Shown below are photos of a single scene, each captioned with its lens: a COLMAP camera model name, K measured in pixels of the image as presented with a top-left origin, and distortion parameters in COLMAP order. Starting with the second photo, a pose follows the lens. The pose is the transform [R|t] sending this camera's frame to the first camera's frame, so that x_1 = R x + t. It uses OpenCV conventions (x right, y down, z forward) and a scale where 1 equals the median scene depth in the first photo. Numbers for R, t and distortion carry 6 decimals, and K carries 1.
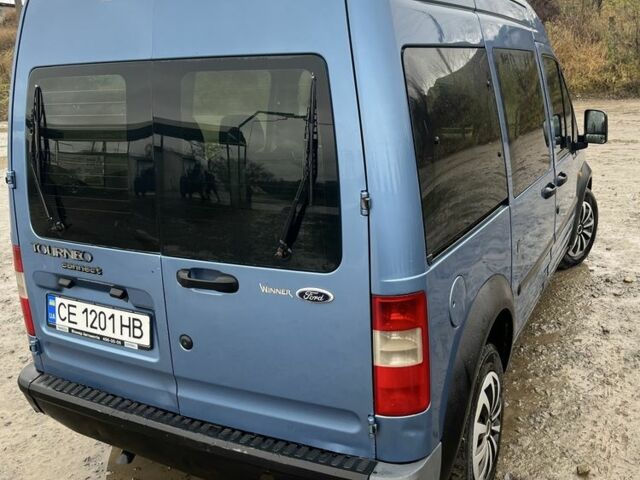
lens RADIAL K [[650.5, 0, 321.0], [0, 650.5, 238.6], [0, 0, 1]] dist [0.030538, 0.000000]
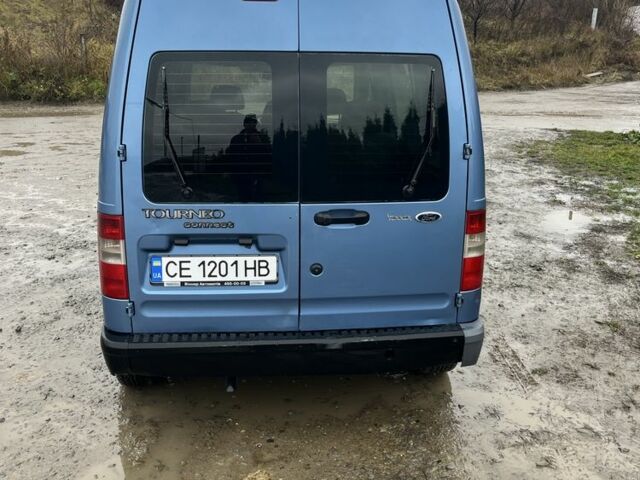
lens RADIAL K [[650.5, 0, 313.8], [0, 650.5, 238.2], [0, 0, 1]] dist [0.030538, 0.000000]
pose [[0.825450, -0.097755, 0.555946, -0.869747], [0.099891, 0.994643, 0.026579, 0.057198], [-0.555566, 0.033594, 0.830793, -0.076619]]
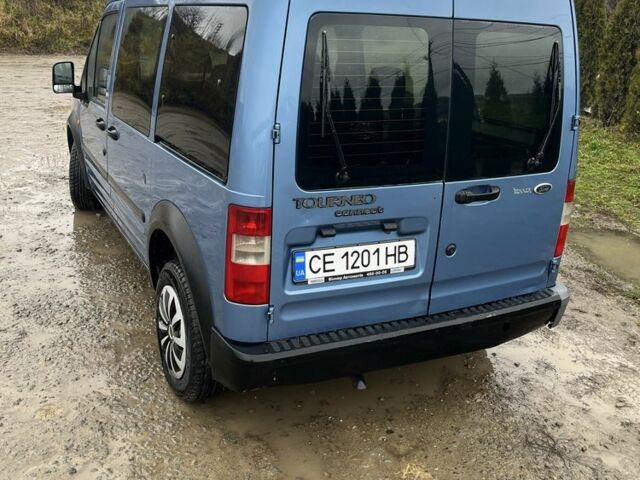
lens RADIAL K [[650.5, 0, 323.0], [0, 650.5, 240.5], [0, 0, 1]] dist [0.030538, 0.000000]
pose [[0.548991, -0.196067, 0.812506, -1.268137], [0.142486, 0.979822, 0.140168, -0.064686], [-0.823593, 0.038820, 0.565851, 0.459764]]
